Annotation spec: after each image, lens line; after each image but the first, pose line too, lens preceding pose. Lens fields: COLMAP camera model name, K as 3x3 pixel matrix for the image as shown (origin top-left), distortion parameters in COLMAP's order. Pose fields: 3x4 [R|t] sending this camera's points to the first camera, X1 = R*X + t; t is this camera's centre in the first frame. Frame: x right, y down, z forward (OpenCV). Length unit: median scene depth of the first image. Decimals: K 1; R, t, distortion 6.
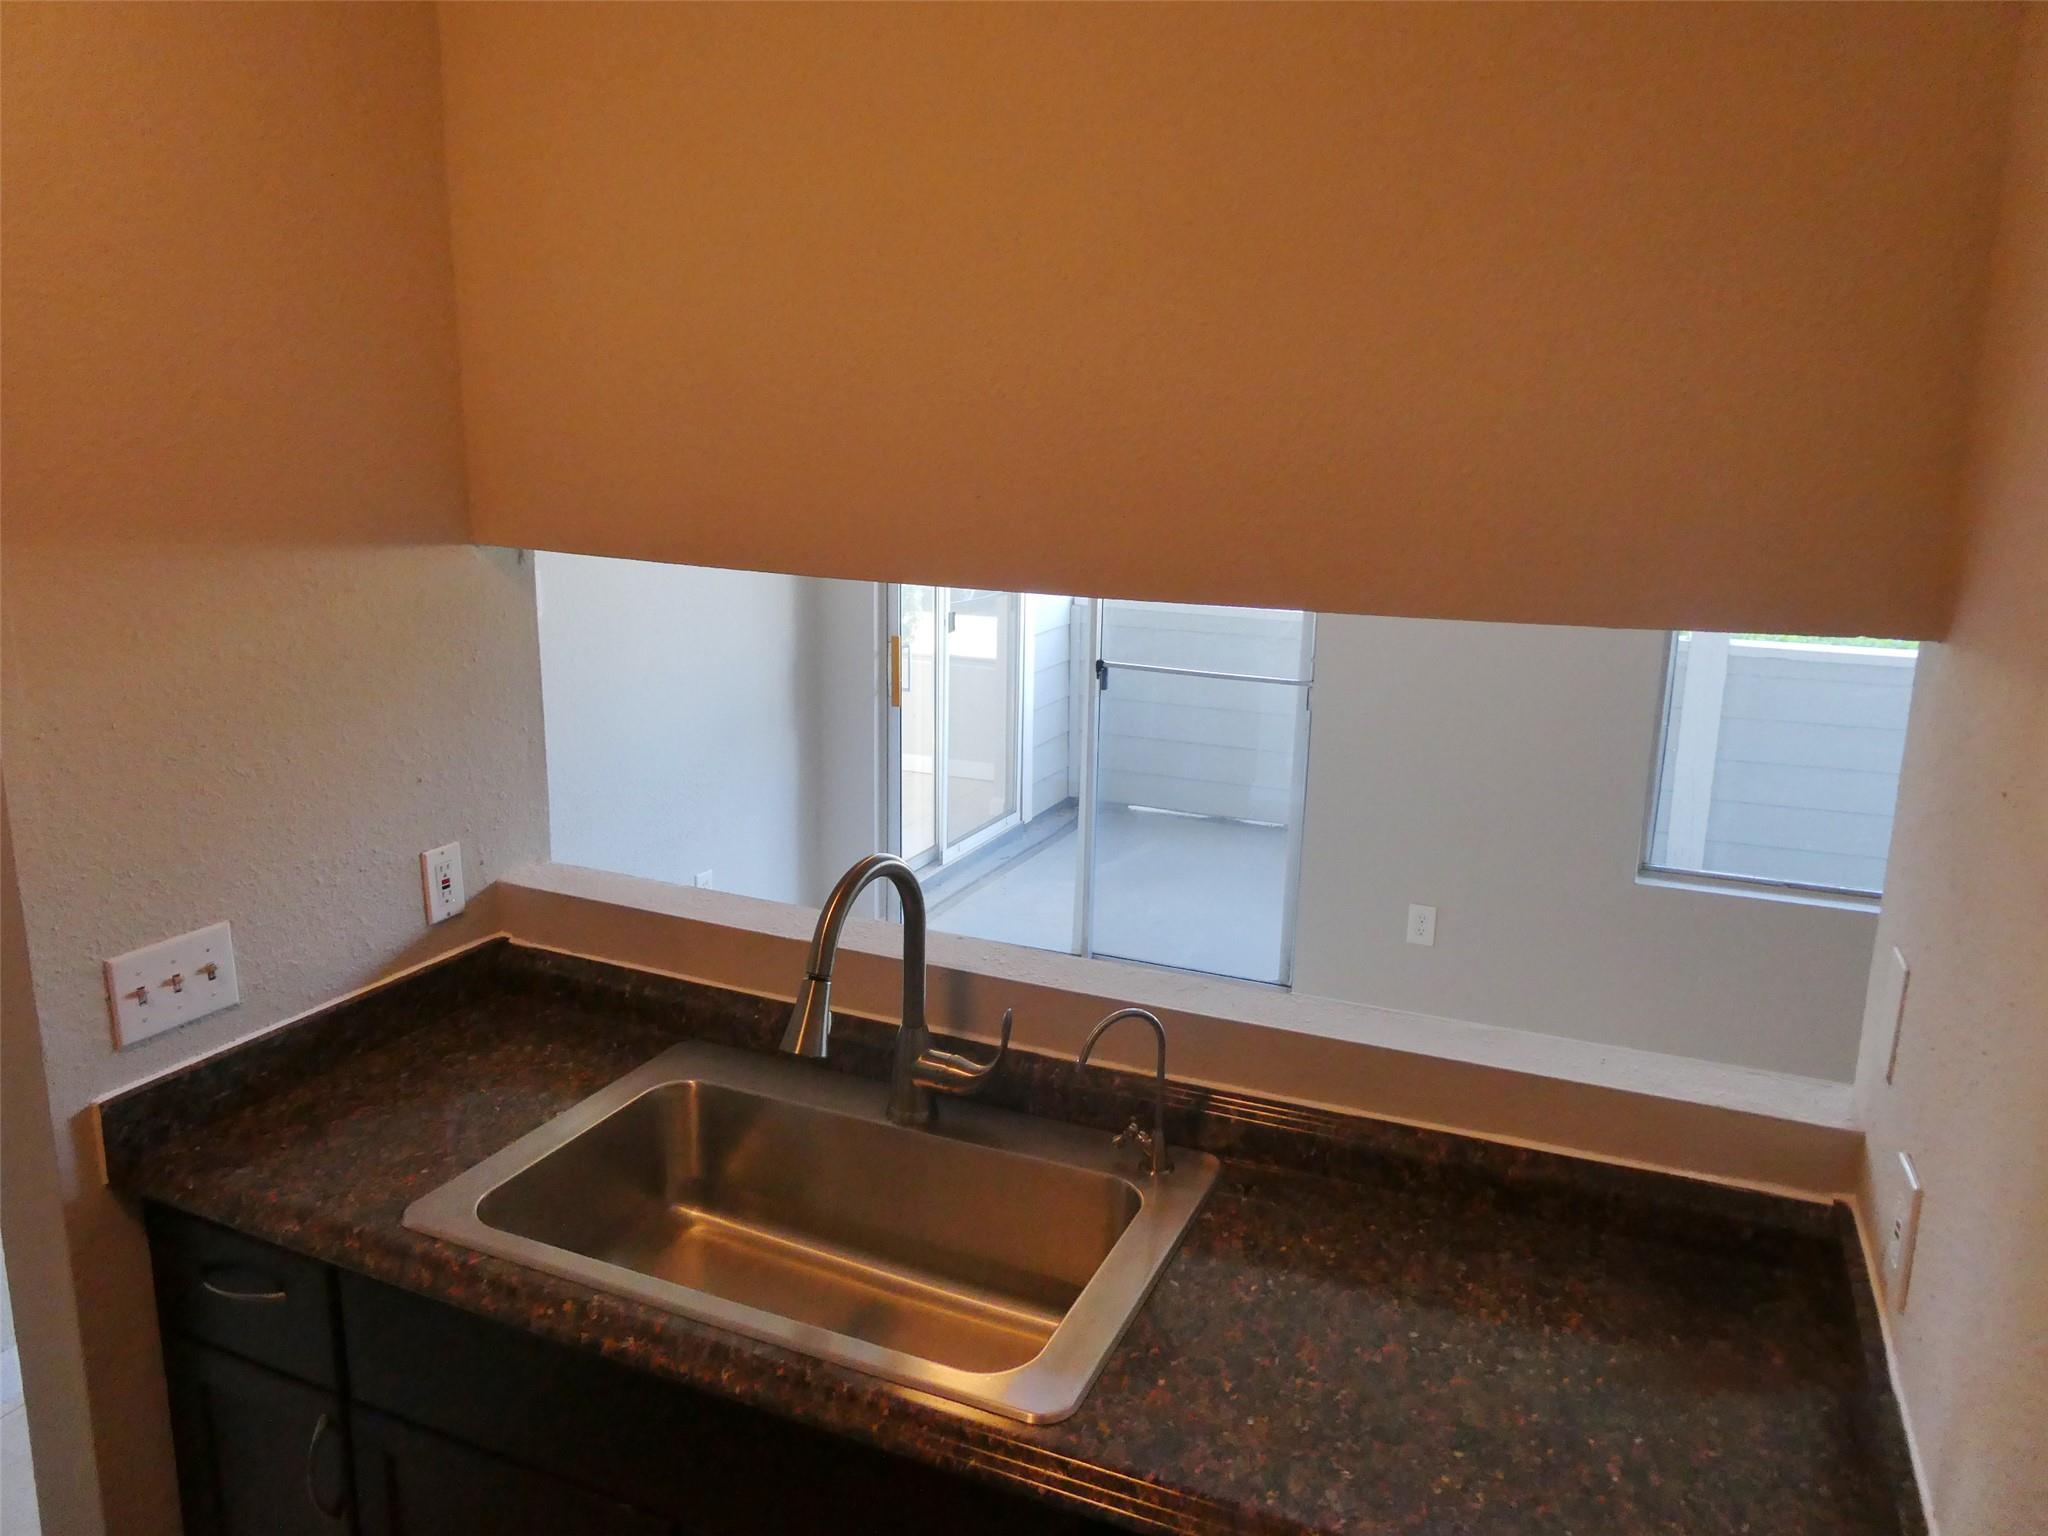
lens RADIAL K [[1435.0, 0, 1020.0], [0, 1435.0, 767.7], [0, 0, 1]] dist [0.002575, -0.007789]
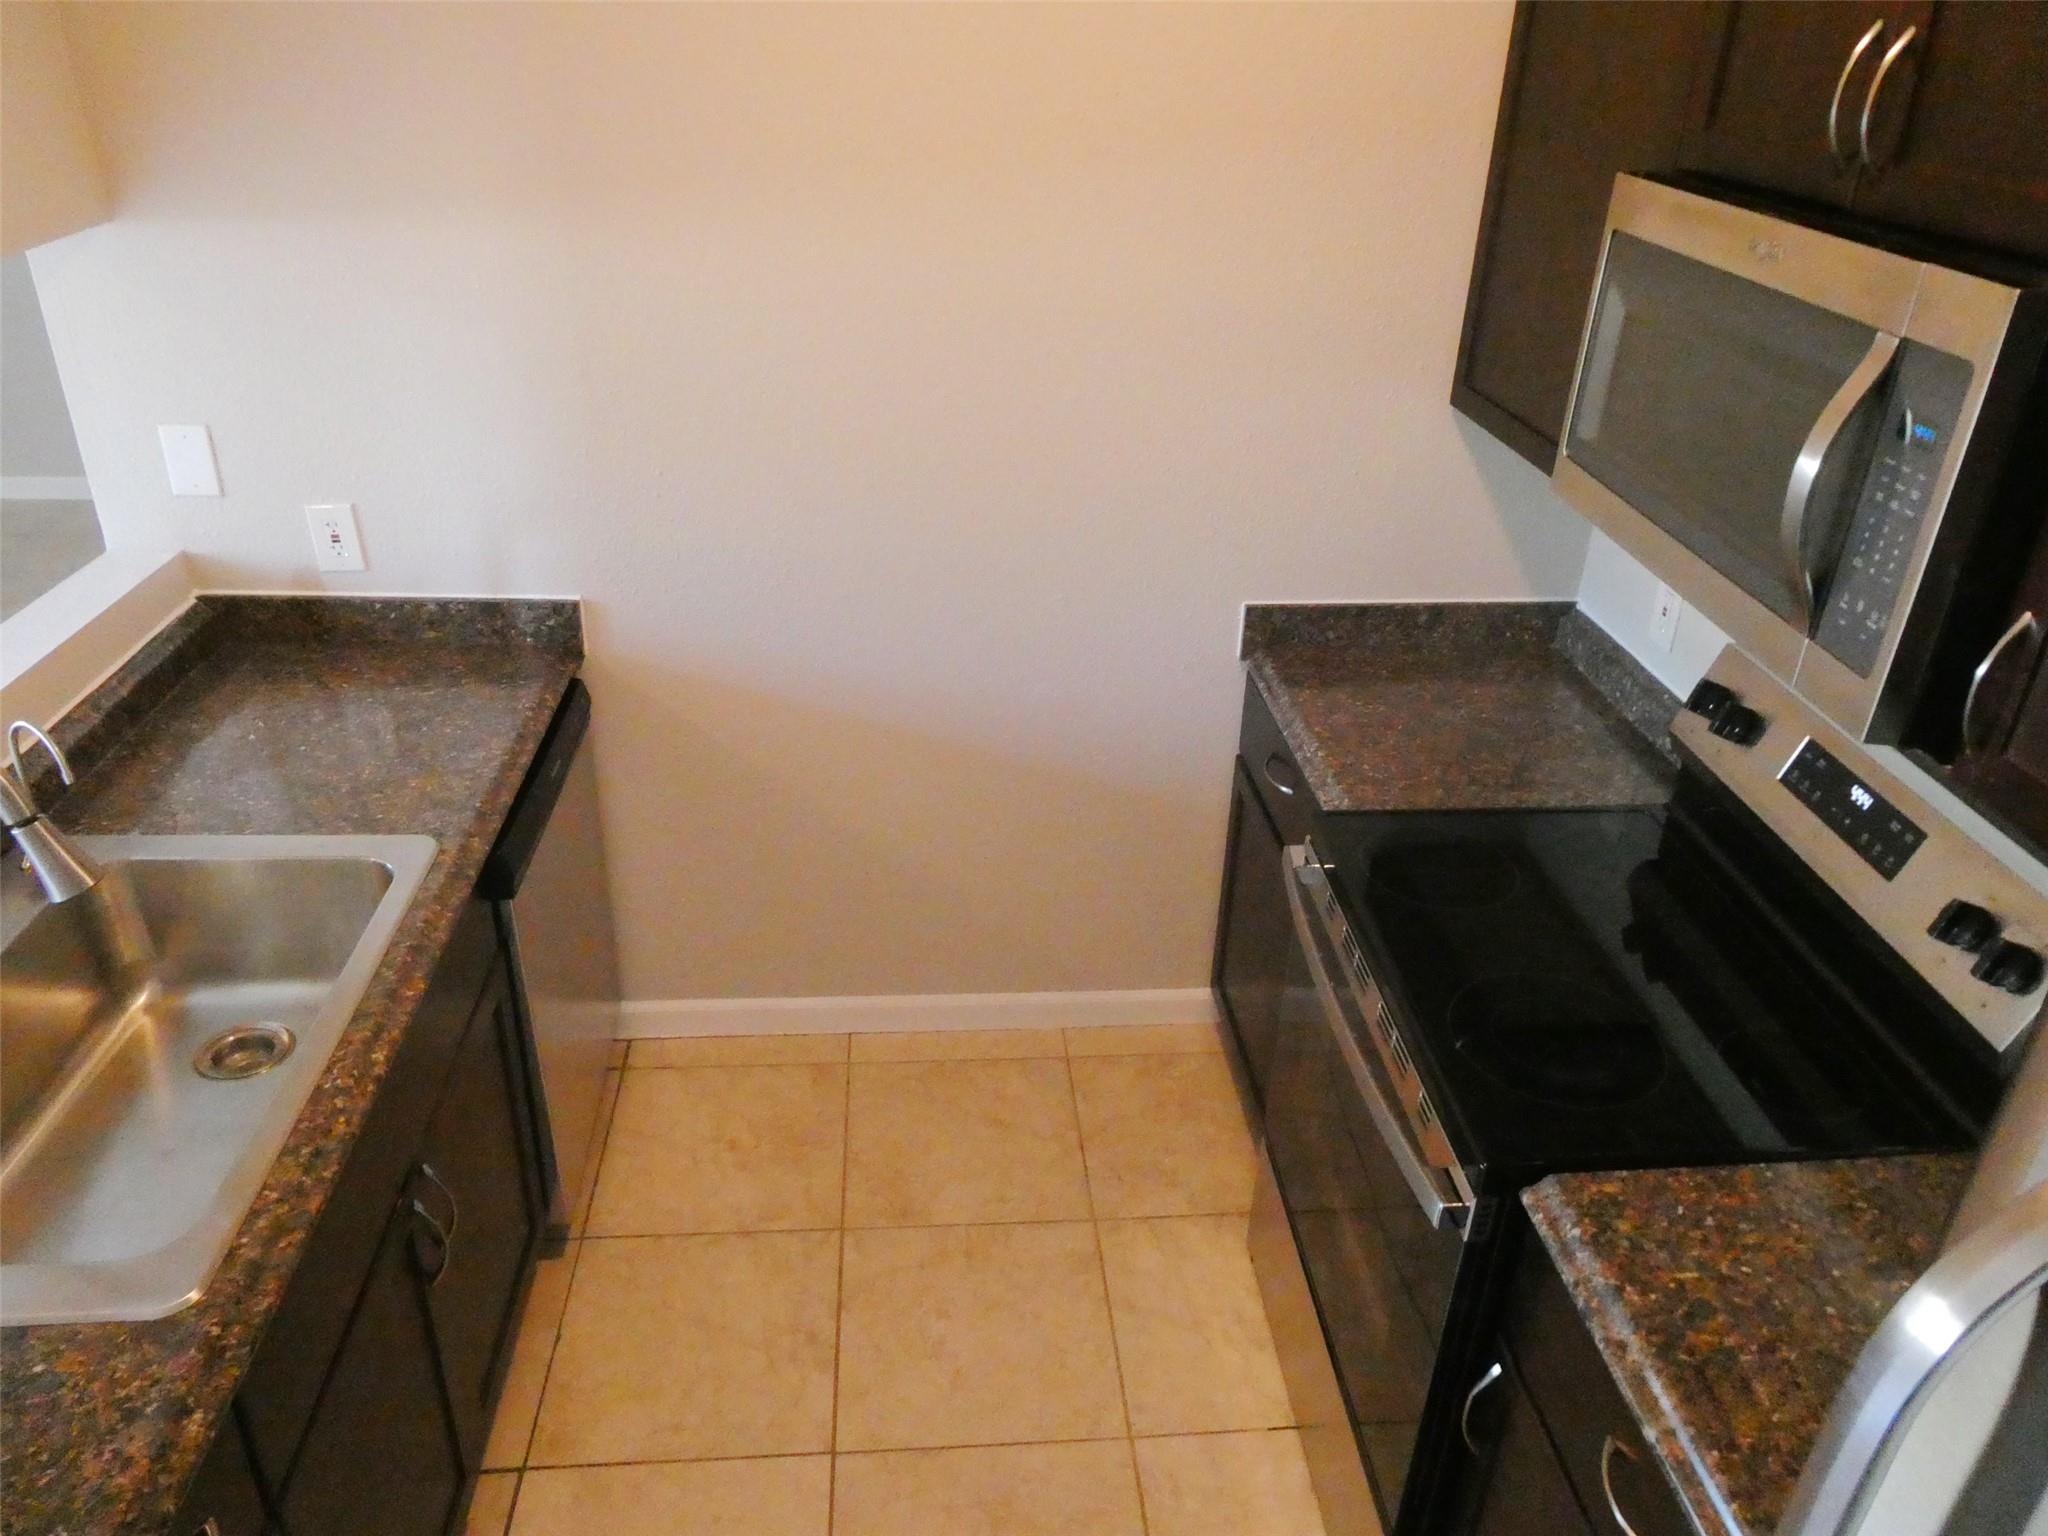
lens RADIAL K [[1435.0, 0, 1022.5], [0, 1435.0, 768.7], [0, 0, 1]] dist [0.002575, -0.007789]
pose [[-0.482537, -0.432137, 0.761851, -1.198301], [0.157831, 0.812677, 0.560932, -0.300444], [-0.861538, 0.390914, -0.323942, 0.812220]]
